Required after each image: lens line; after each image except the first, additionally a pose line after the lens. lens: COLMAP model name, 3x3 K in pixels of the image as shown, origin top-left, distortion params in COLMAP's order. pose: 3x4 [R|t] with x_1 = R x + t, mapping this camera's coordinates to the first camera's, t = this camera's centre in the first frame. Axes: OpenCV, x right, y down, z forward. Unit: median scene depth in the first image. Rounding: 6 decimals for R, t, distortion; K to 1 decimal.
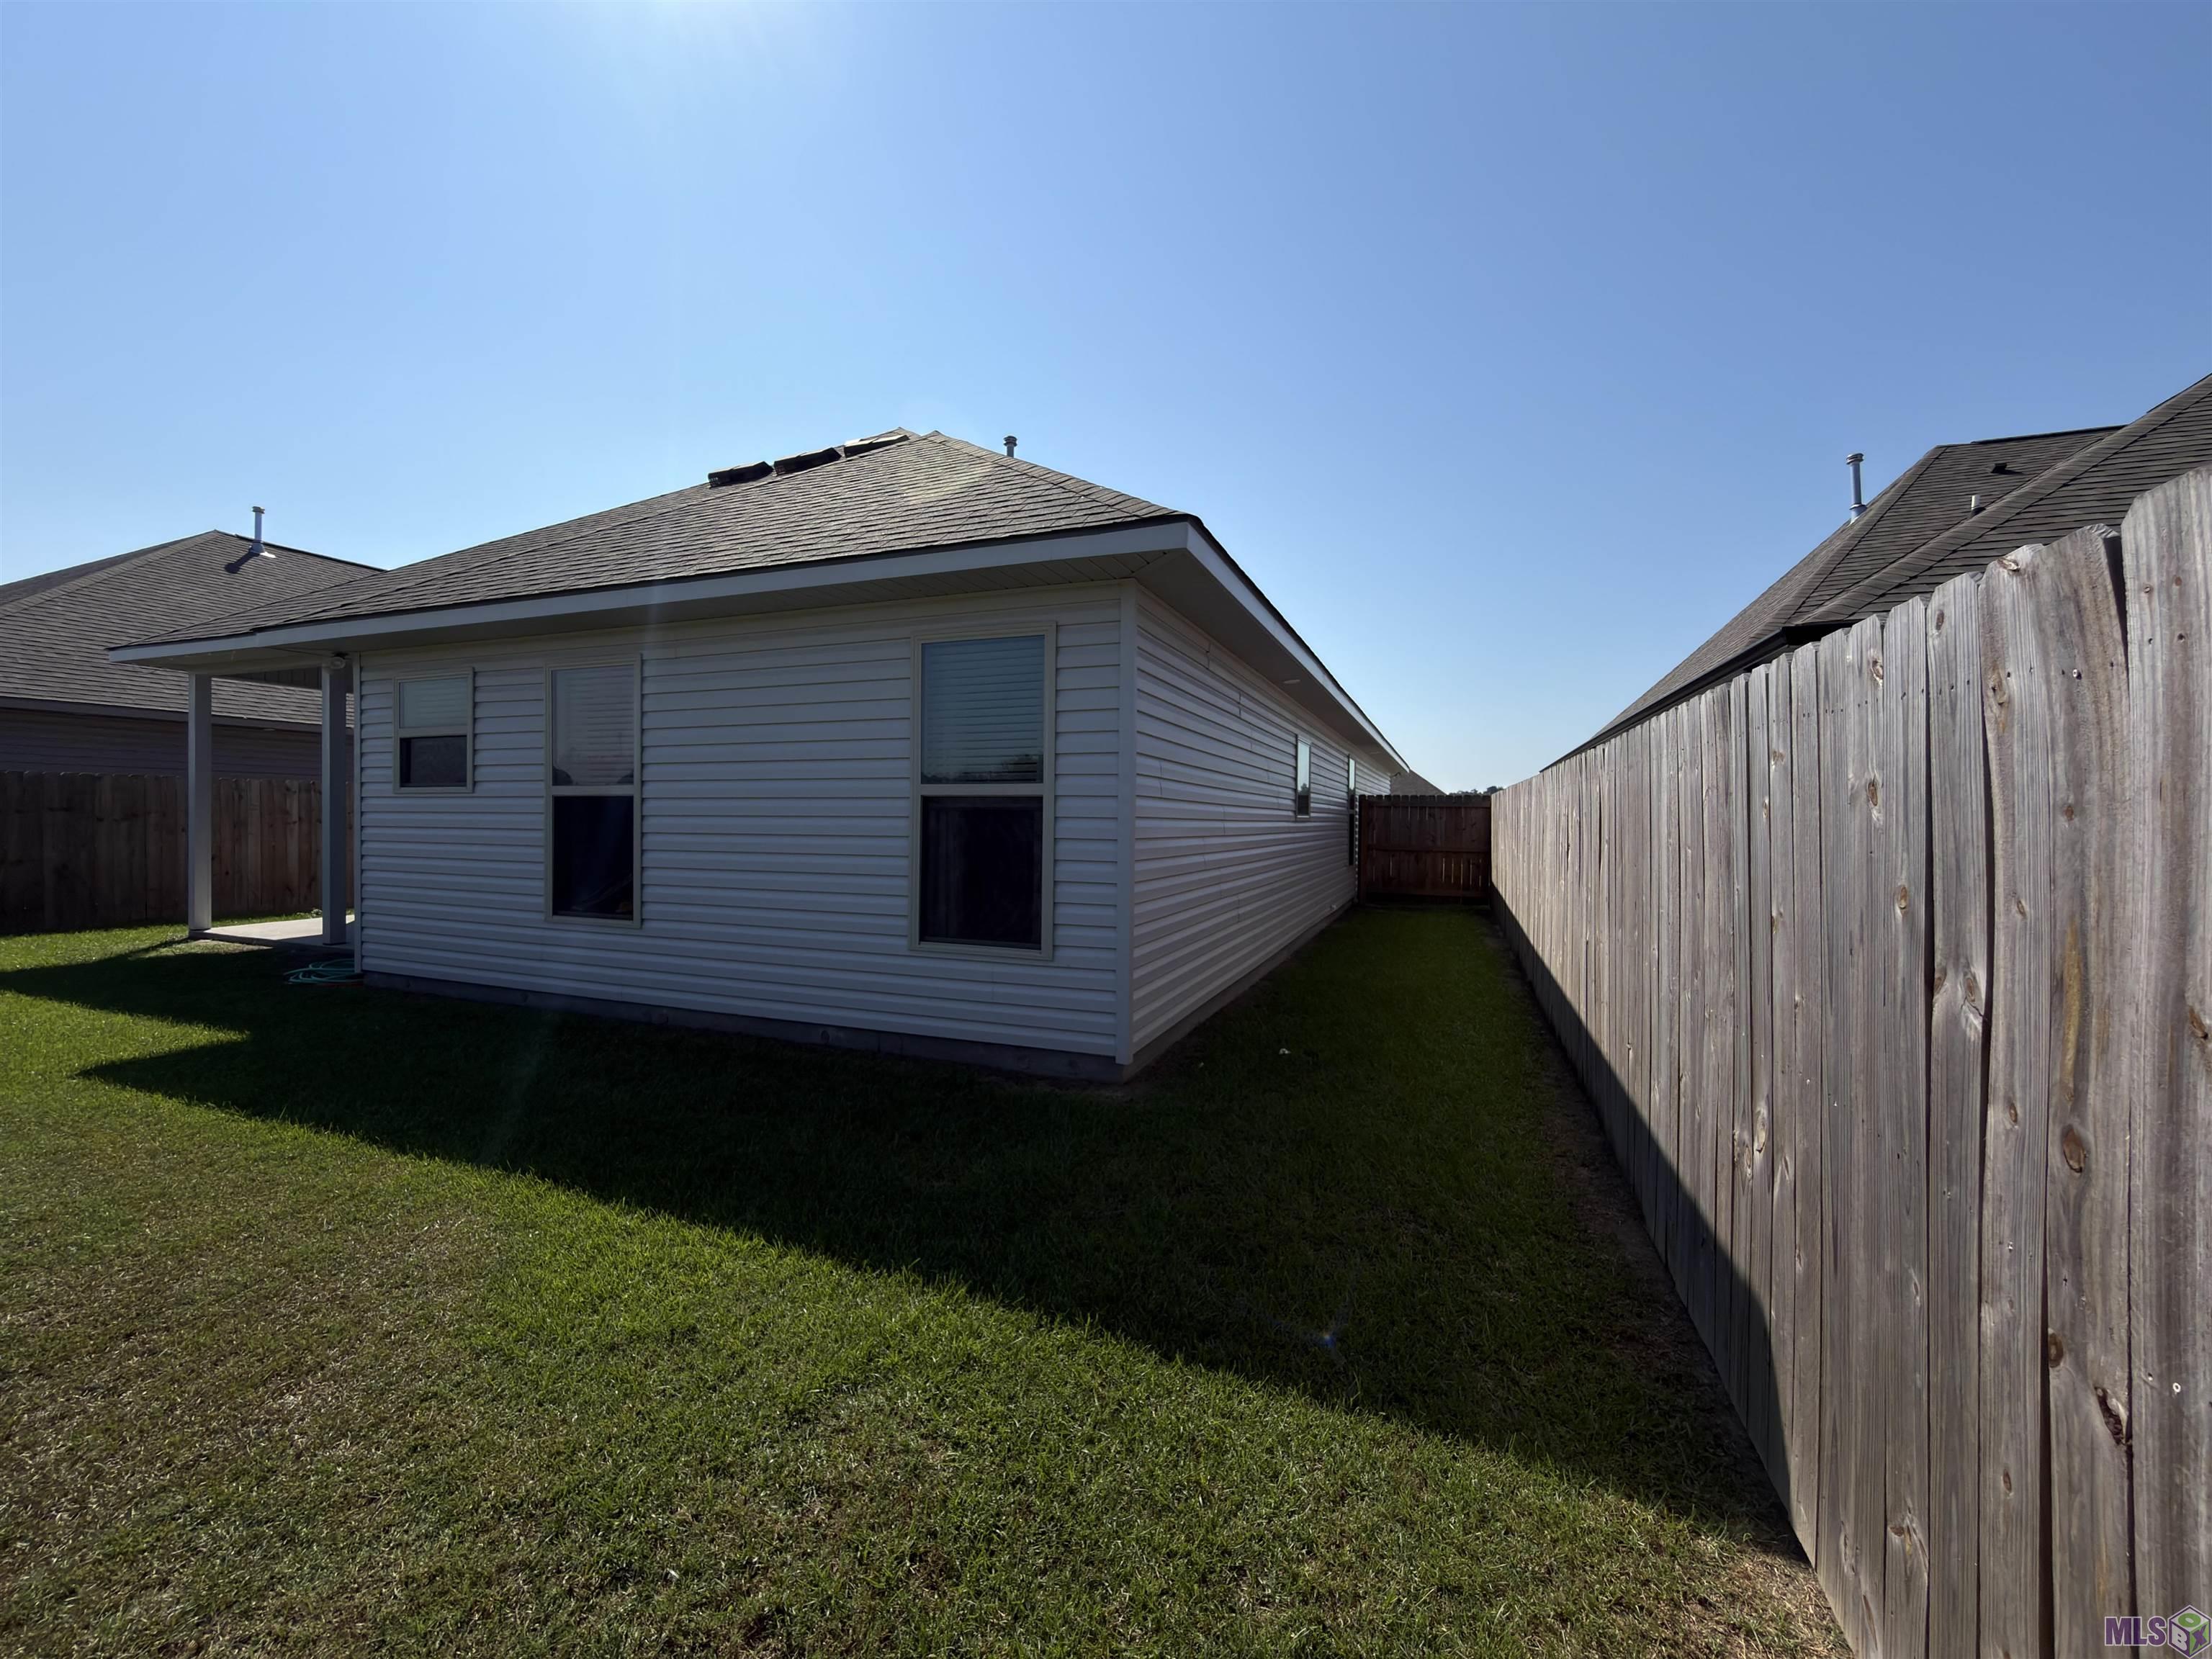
lens RADIAL K [[876.5, 0, 1107.9], [0, 876.5, 822.6], [0, 0, 1]] dist [0.000972, 0.000099]
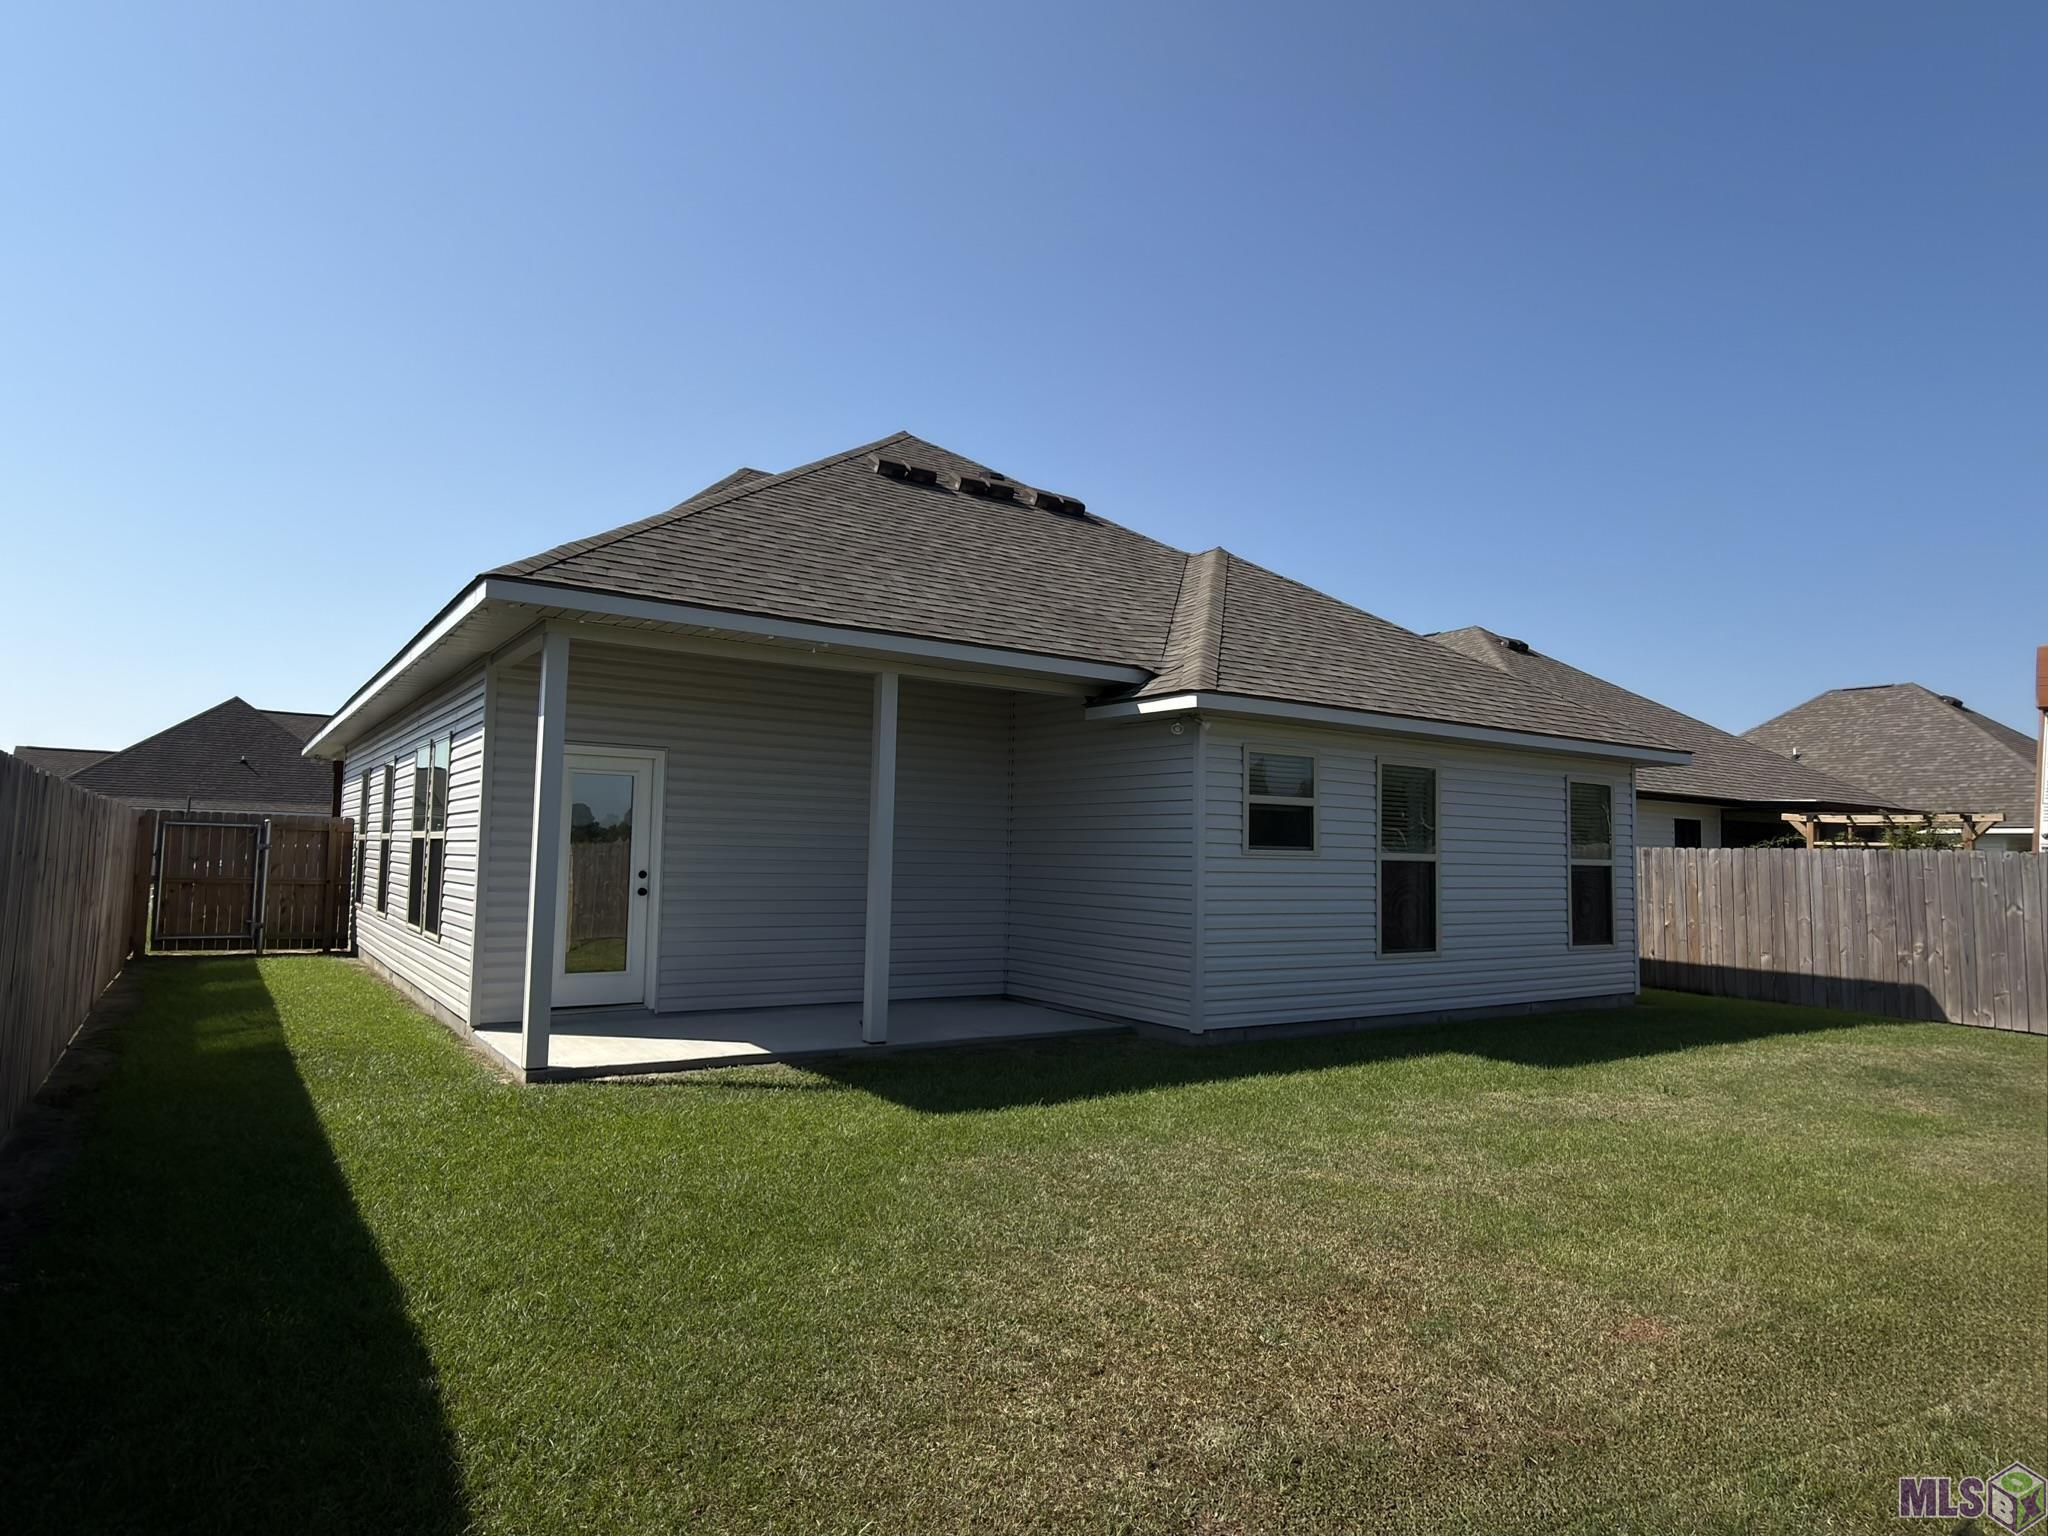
lens RADIAL K [[1203.9, 0, 1027.7], [0, 1203.9, 770.5], [0, 0, 1]] dist [0.000268, -0.000954]
pose [[0.561396, 0.060556, 0.825329, -2.334314], [-0.011545, 0.997795, -0.065357, -0.039160], [-0.827467, 0.027163, 0.560858, 0.420903]]
